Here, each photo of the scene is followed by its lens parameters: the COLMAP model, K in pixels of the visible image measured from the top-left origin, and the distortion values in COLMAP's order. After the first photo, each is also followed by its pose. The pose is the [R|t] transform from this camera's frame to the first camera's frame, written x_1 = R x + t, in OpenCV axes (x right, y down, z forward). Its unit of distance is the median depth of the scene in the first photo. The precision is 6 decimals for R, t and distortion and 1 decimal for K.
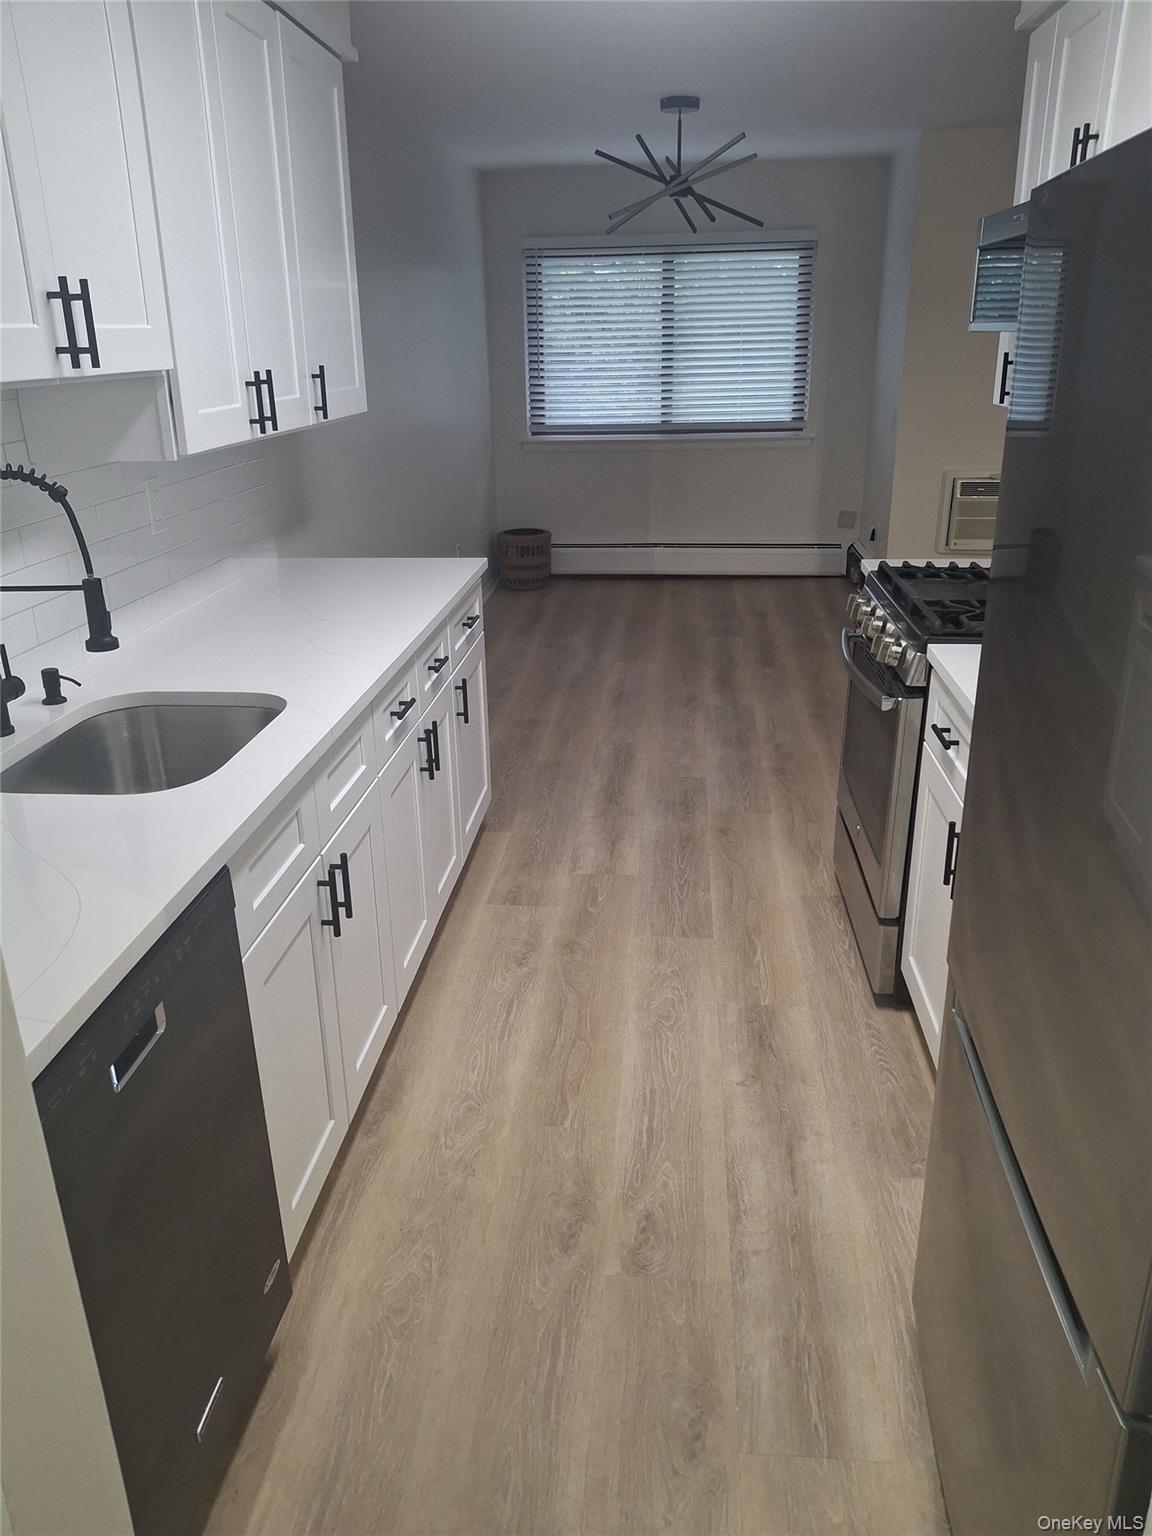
lens RADIAL K [[1144.5, 0, 550.3], [0, 1144.5, 802.0], [0, 0, 1]] dist [0.010790, -0.023531]
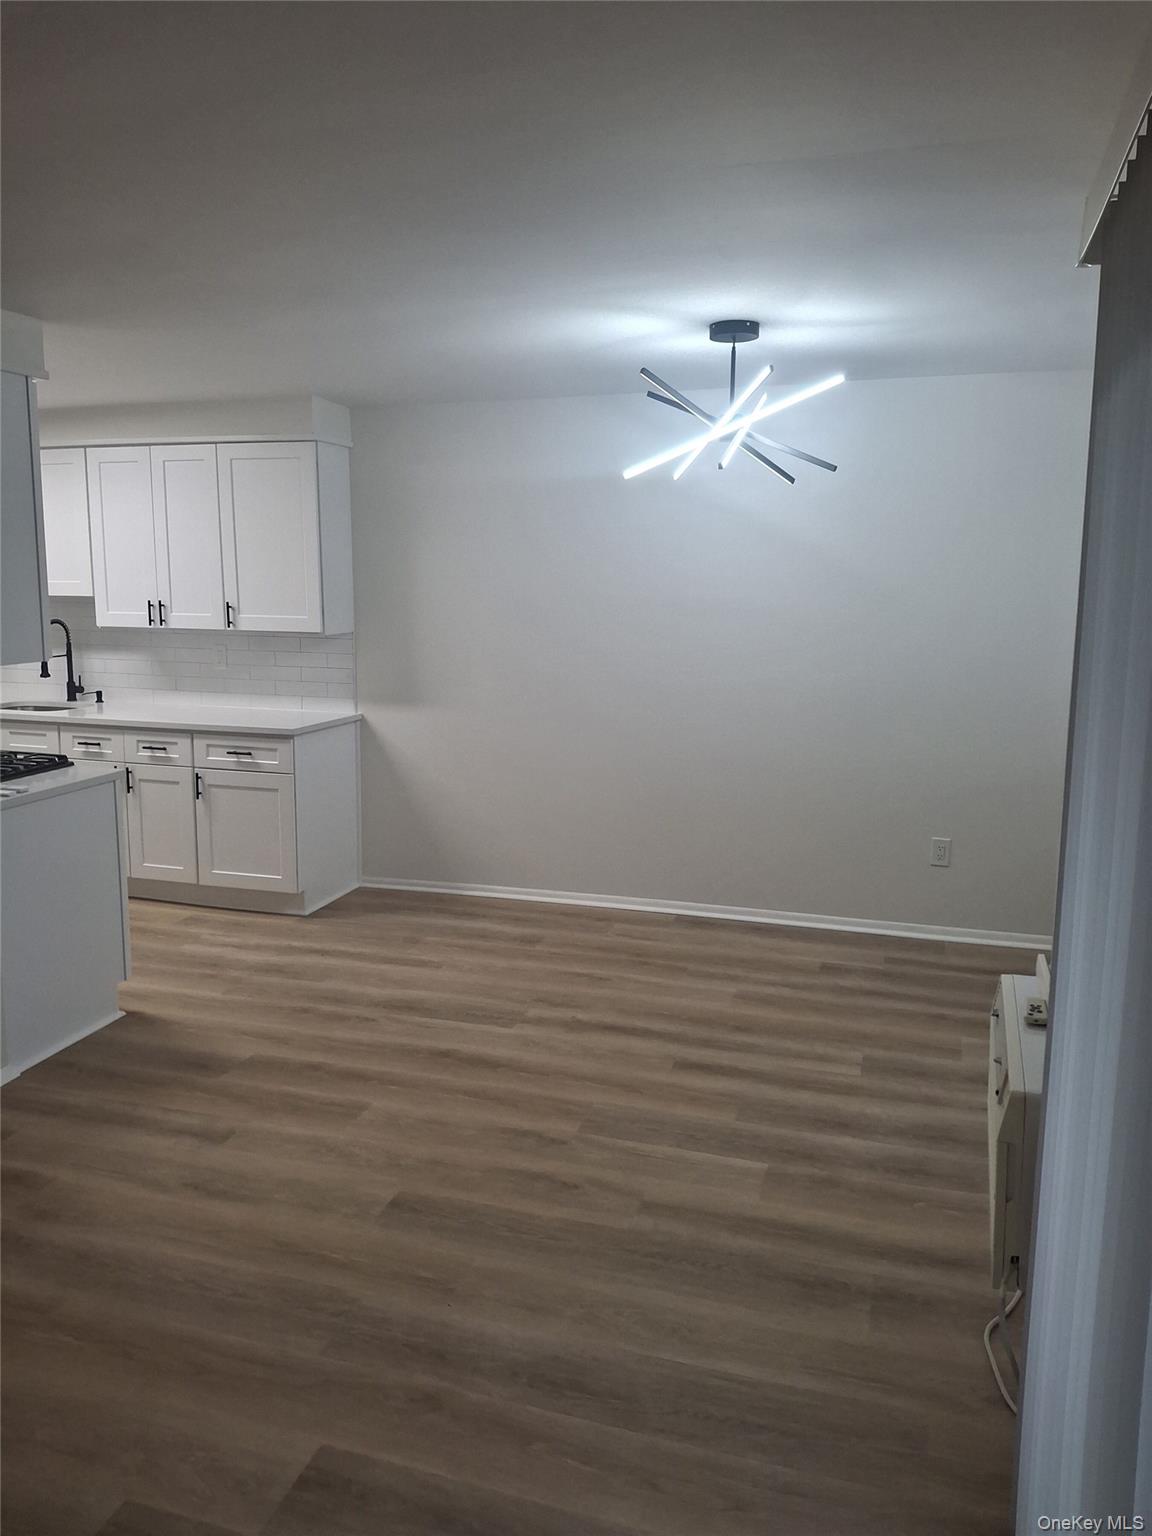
lens RADIAL K [[1144.5, 0, 569.5], [0, 1144.5, 761.0], [0, 0, 1]] dist [0.010790, -0.023531]
pose [[-0.191836, 0.185505, -0.963736, 0.645603], [-0.367943, 0.896757, 0.245853, -0.330603], [0.909844, 0.401764, -0.103775, 0.737721]]
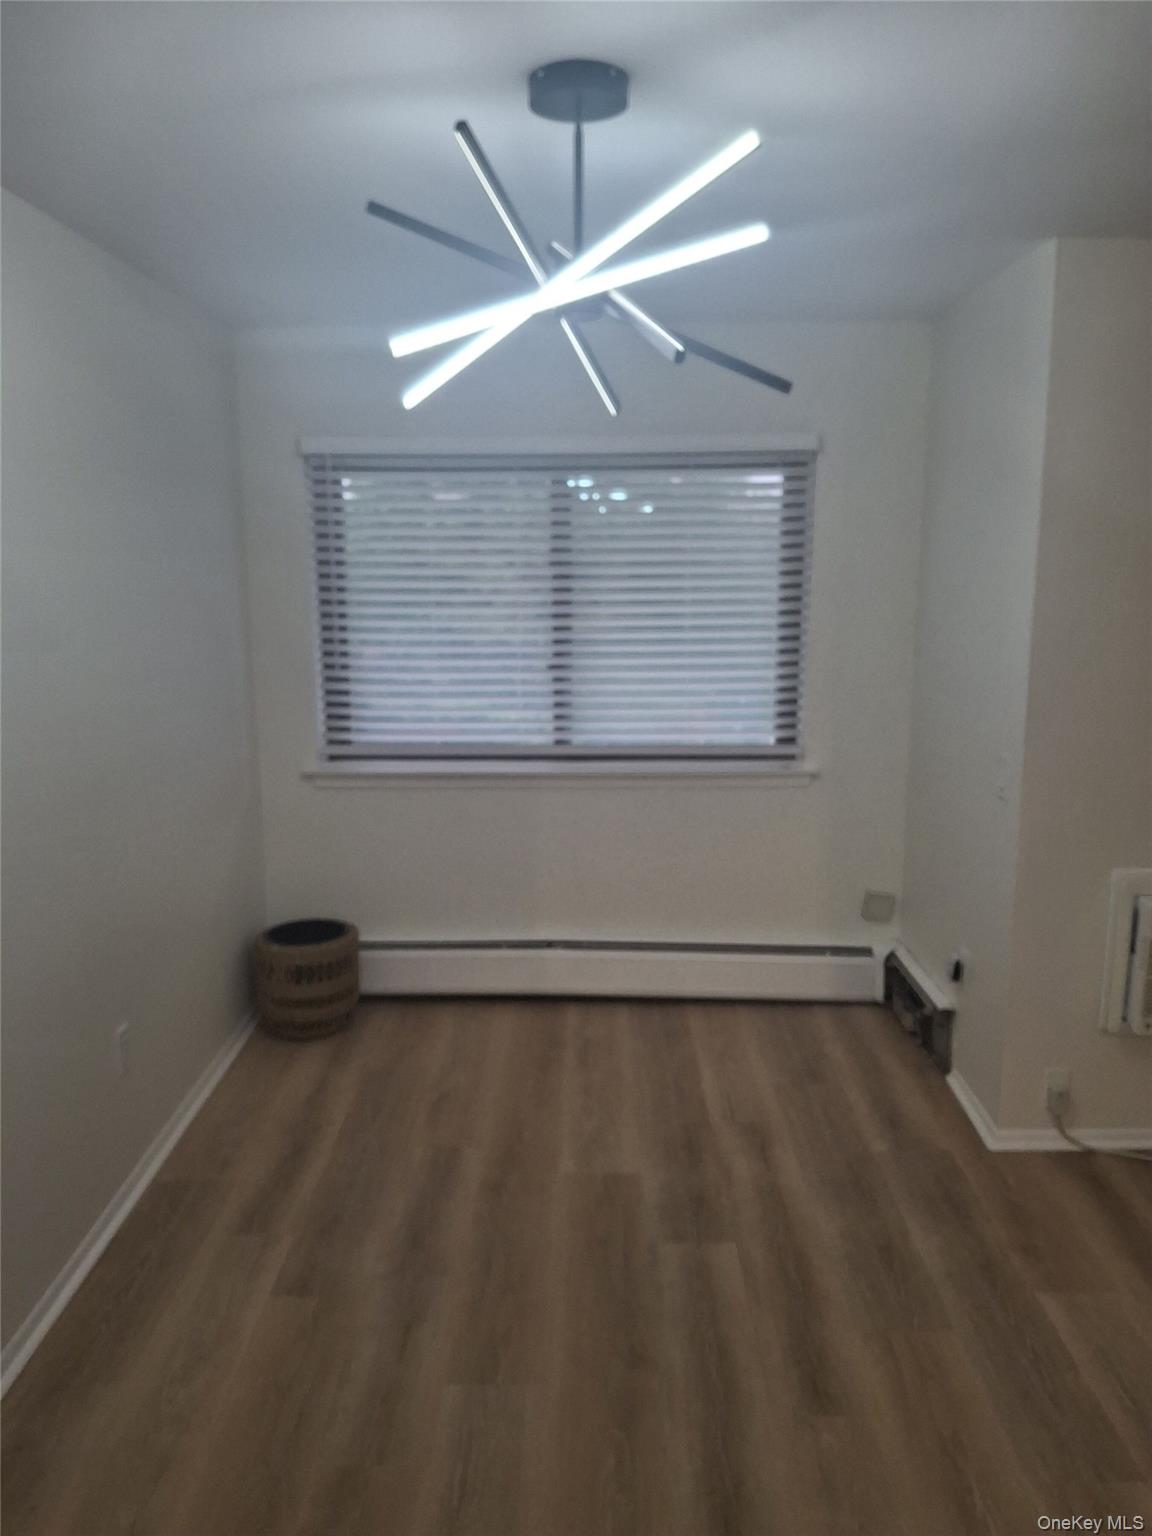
lens RADIAL K [[1144.5, 0, 575.6], [0, 1144.5, 761.3], [0, 0, 1]] dist [0.010790, -0.023531]
pose [[0.994628, 0.001634, 0.103504, 0.048590], [0.020284, 0.977417, -0.210345, -0.202801], [-0.101510, 0.211315, 0.972133, 0.446500]]
